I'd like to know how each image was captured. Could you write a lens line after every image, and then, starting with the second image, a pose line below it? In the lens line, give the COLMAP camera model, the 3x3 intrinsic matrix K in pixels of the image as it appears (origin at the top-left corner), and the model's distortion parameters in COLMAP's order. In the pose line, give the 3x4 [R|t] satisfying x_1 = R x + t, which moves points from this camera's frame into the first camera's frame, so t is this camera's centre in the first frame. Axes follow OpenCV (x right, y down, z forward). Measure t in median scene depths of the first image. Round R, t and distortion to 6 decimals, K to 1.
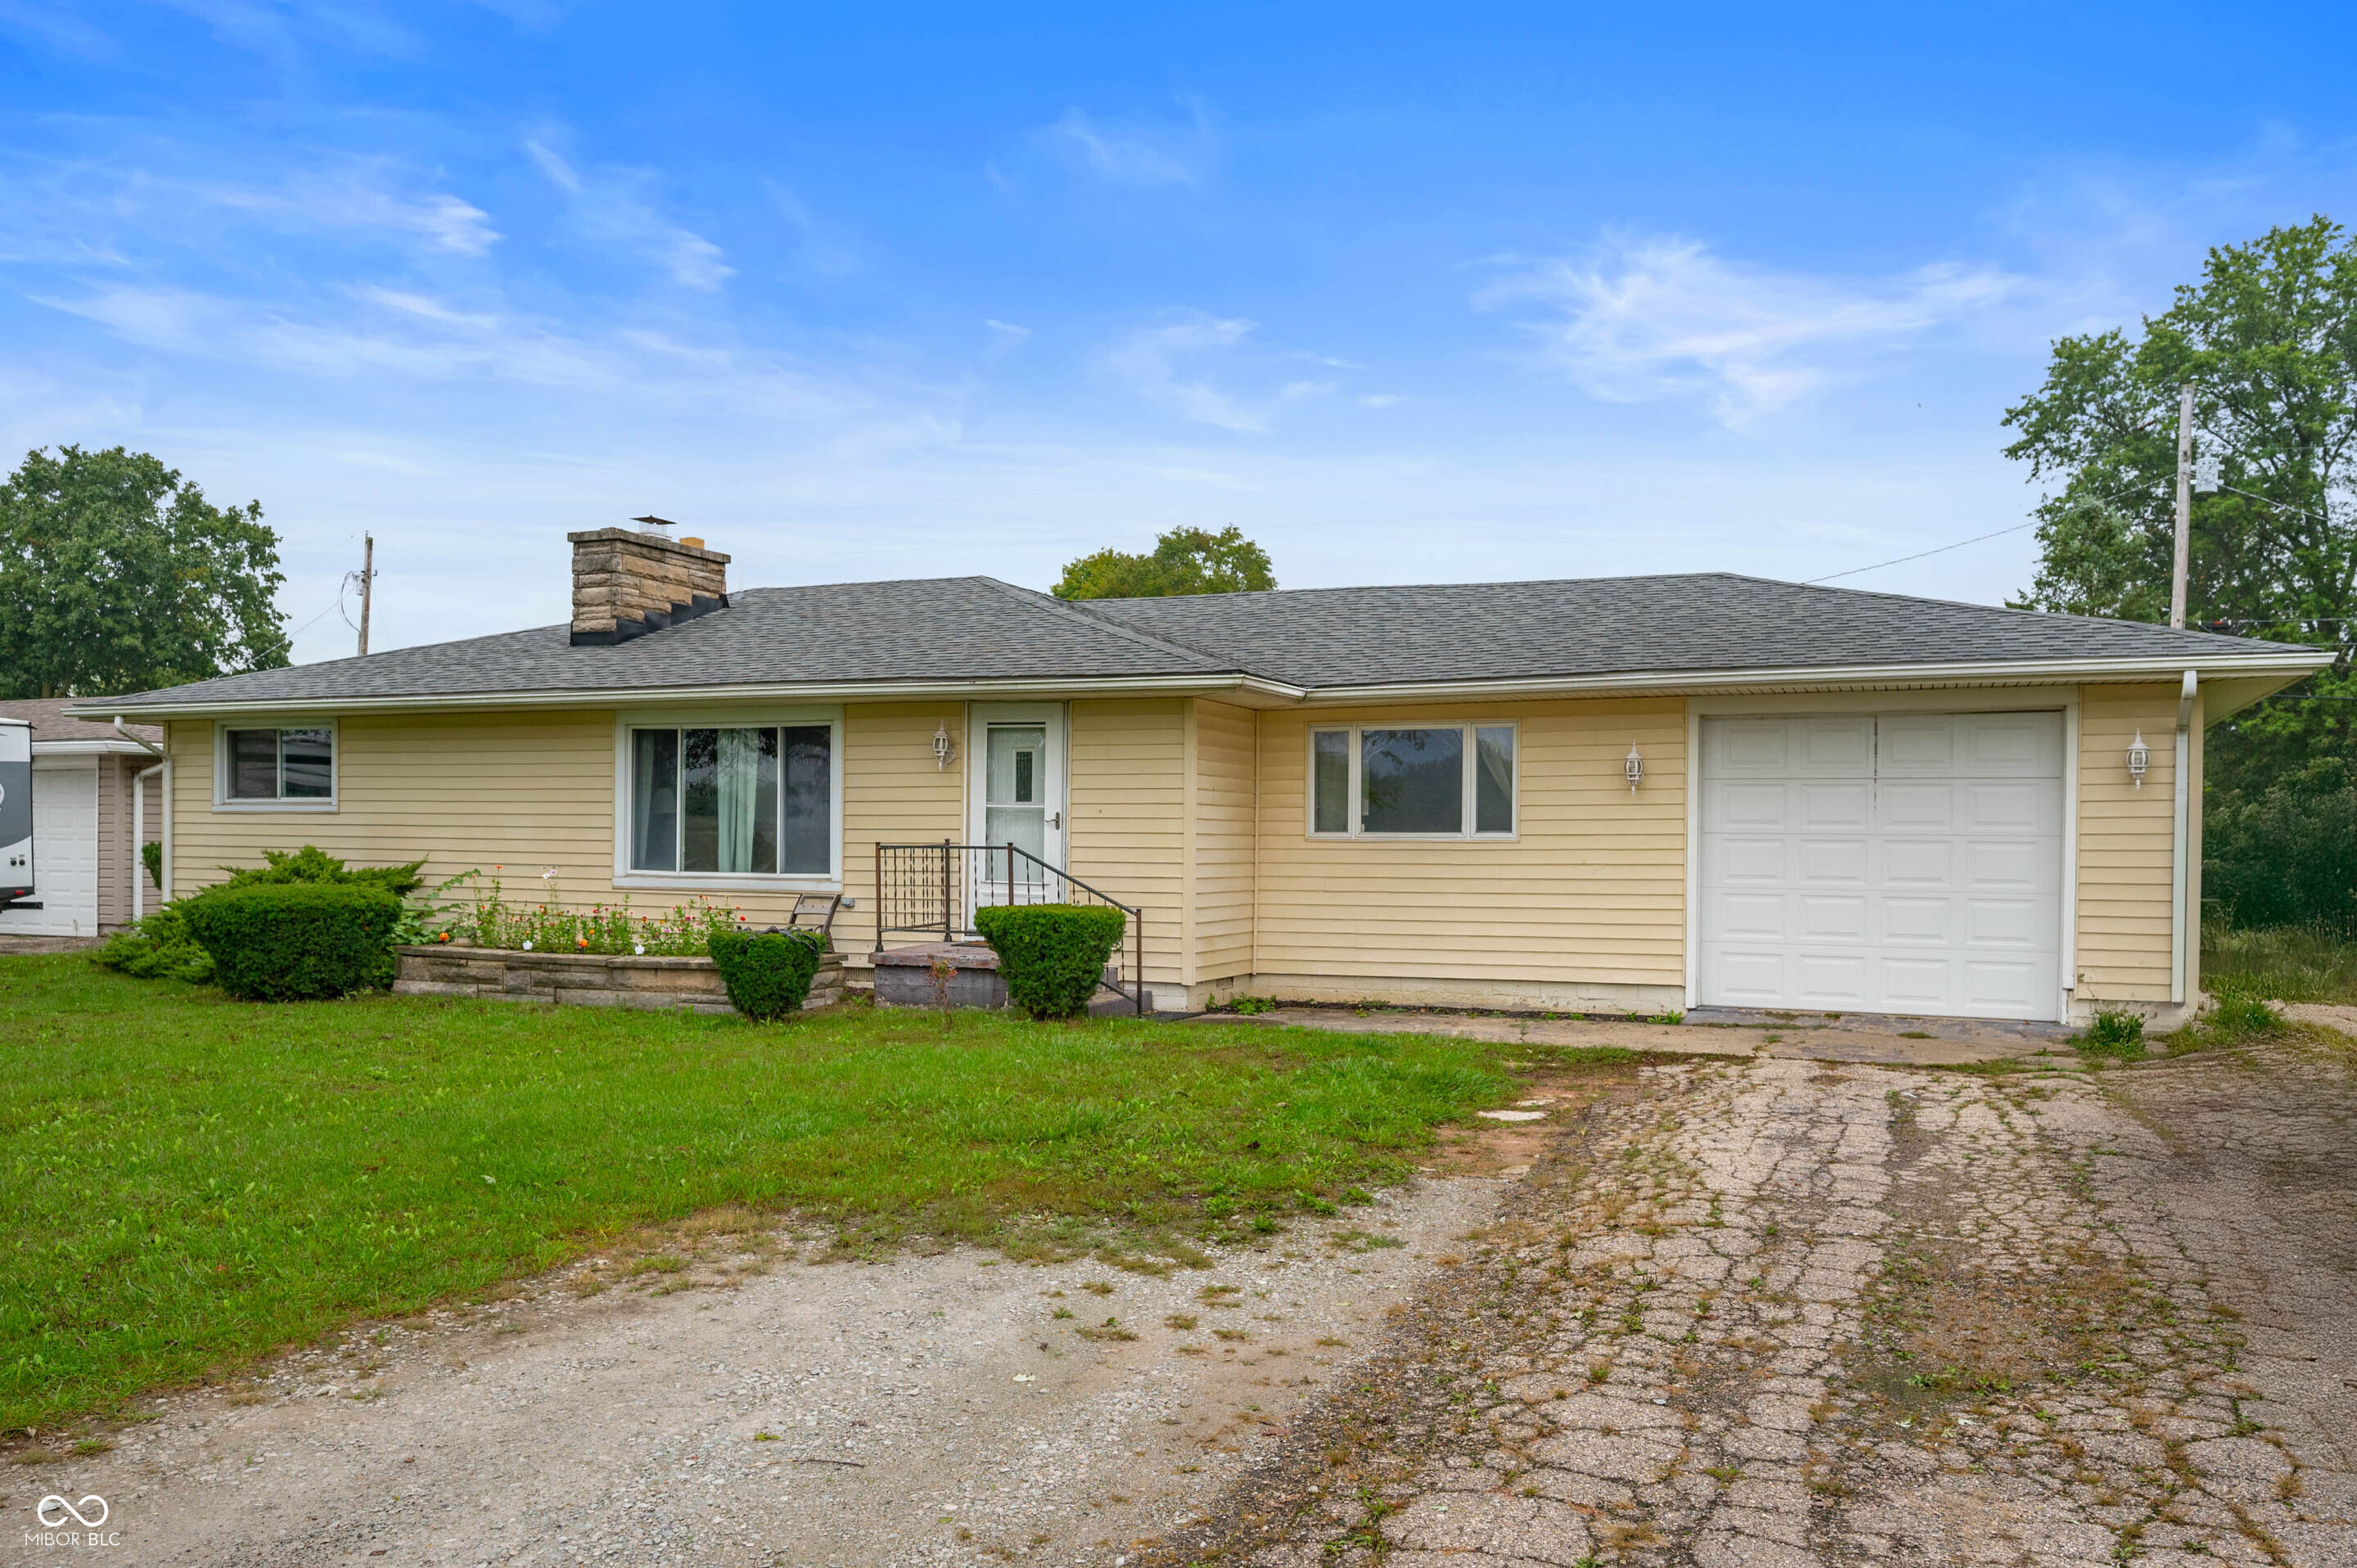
lens RADIAL K [[1355.7, 0, 1178.7], [0, 1355.7, 800.4], [0, 0, 1]] dist [-0.001712, 0.000001]
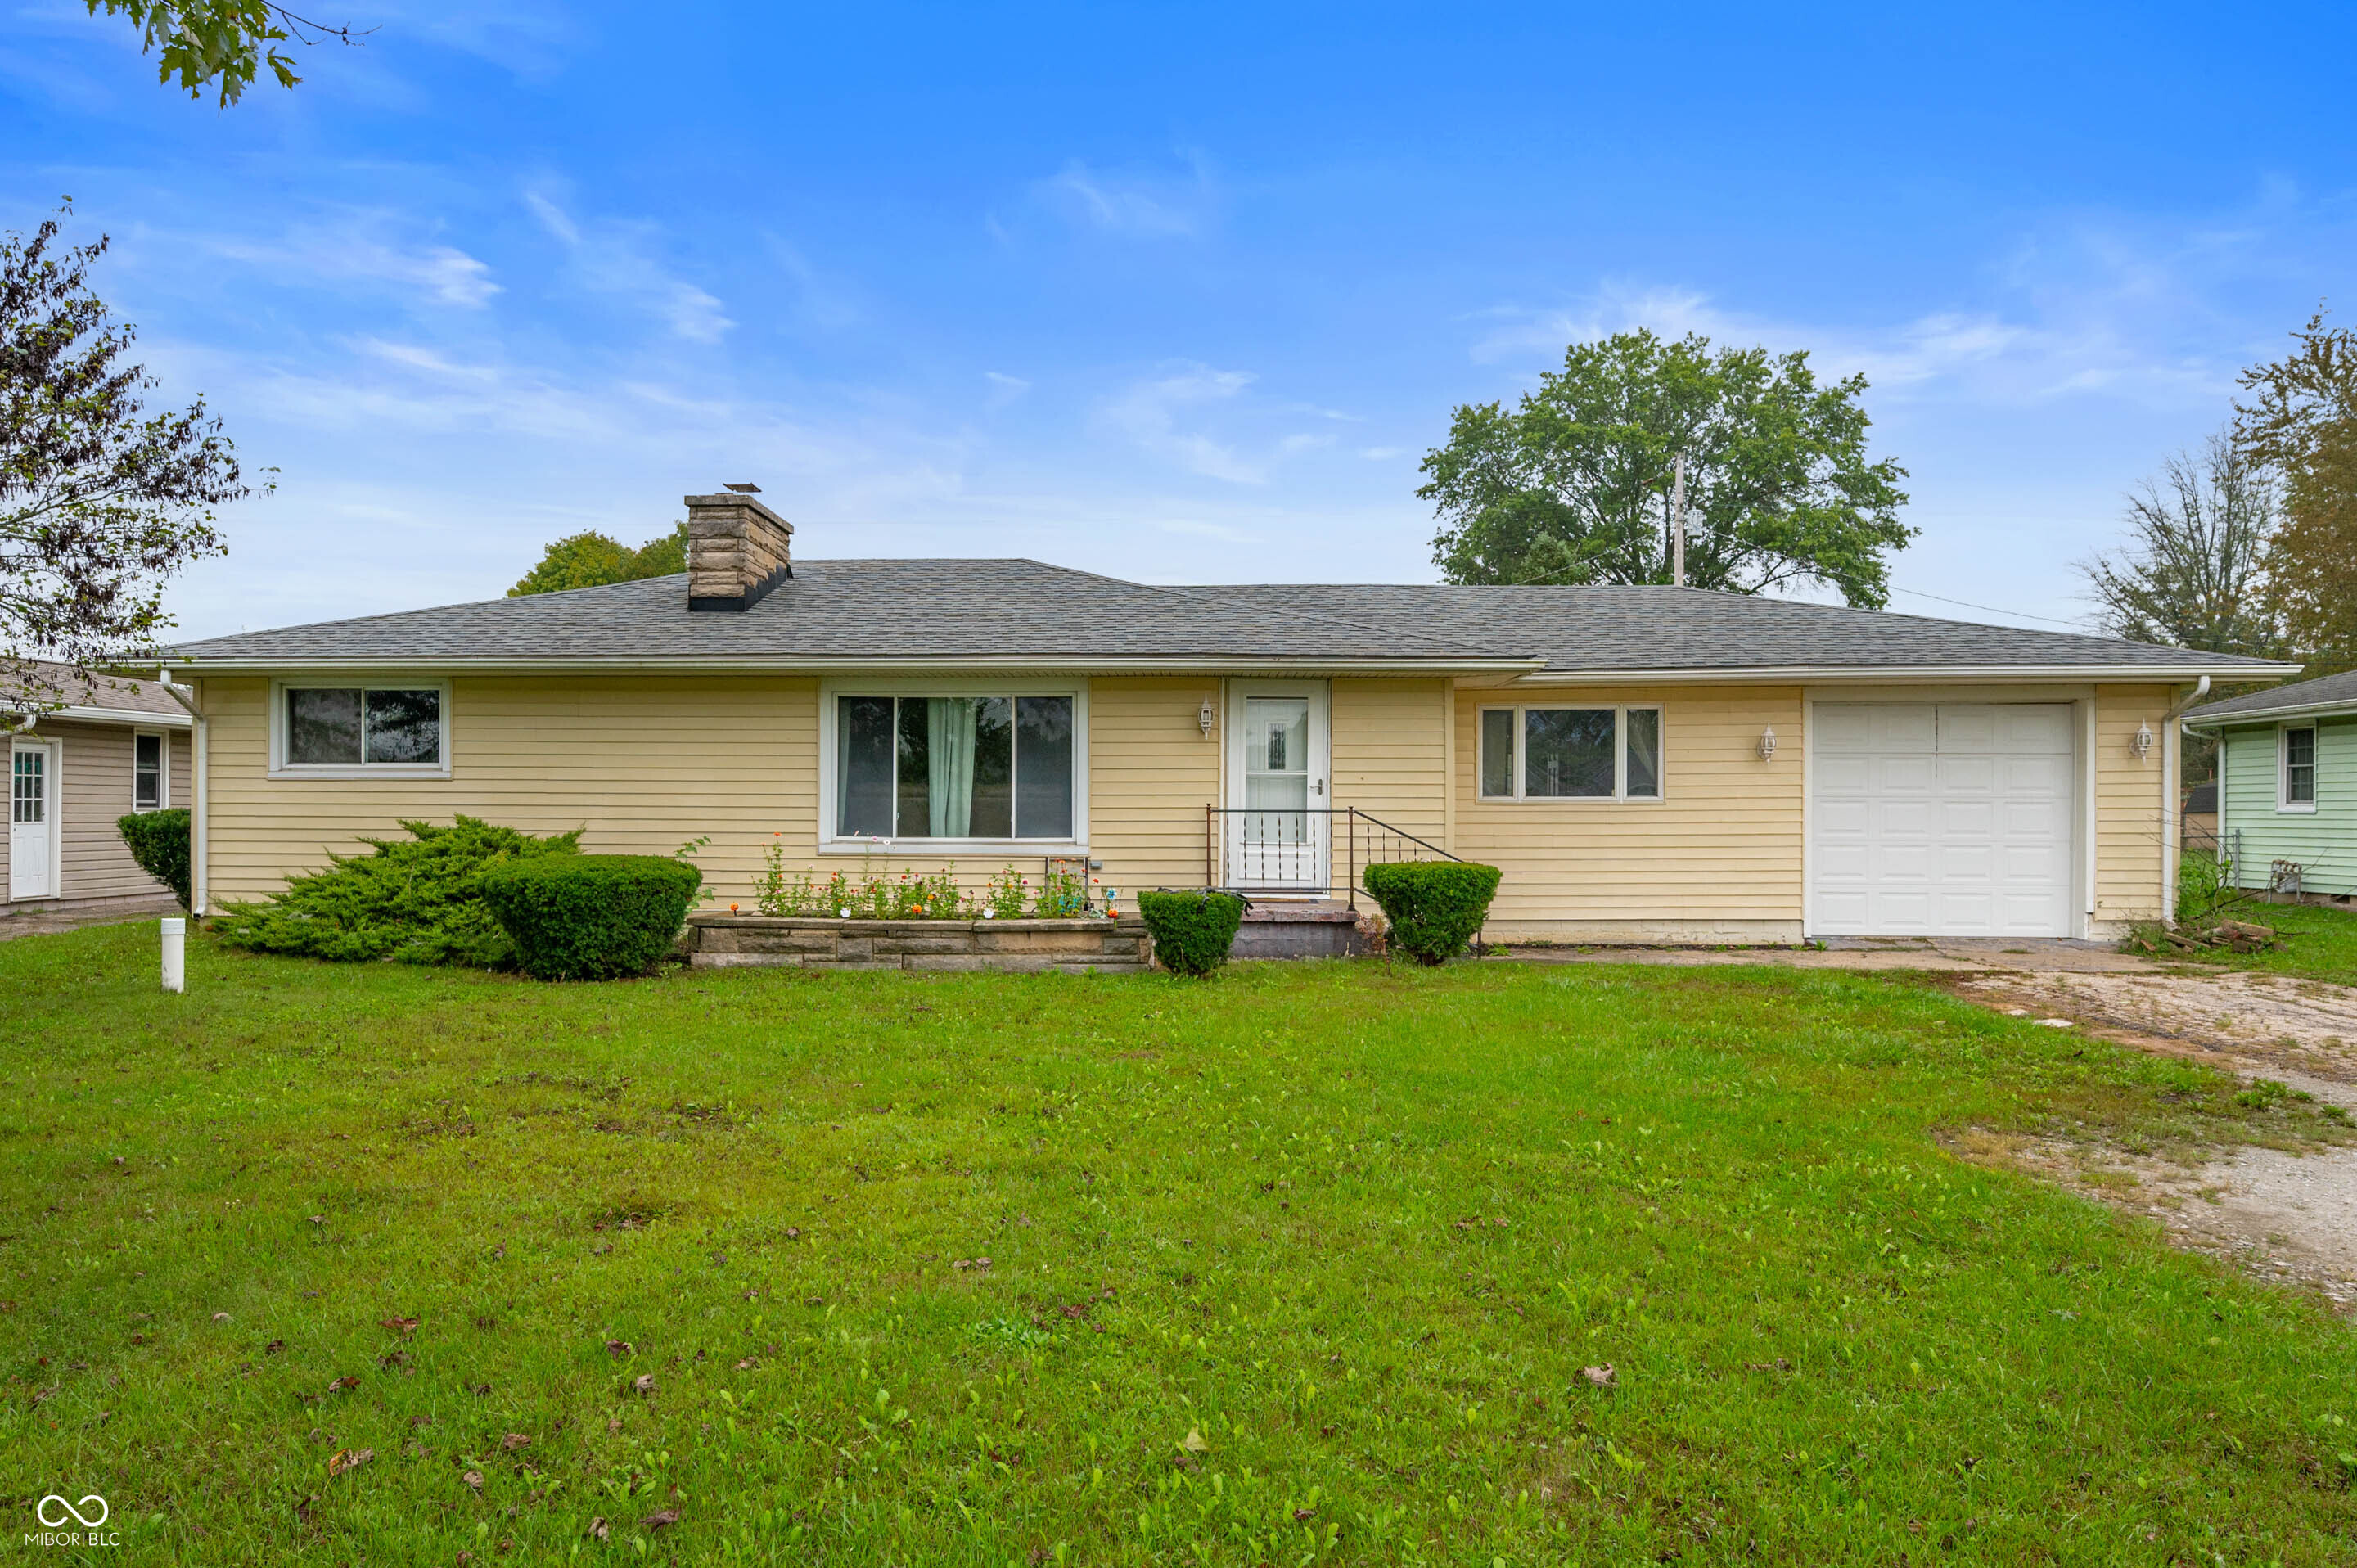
lens RADIAL K [[1212.2, 0, 1178.6], [0, 1212.2, 770.6], [0, 0, 1]] dist [-0.004086, 0.000562]
pose [[0.965658, 0.002544, 0.259804, -0.442460], [-0.002659, 0.999996, 0.000091, 0.001986], [-0.259803, -0.000779, 0.965661, 0.075325]]
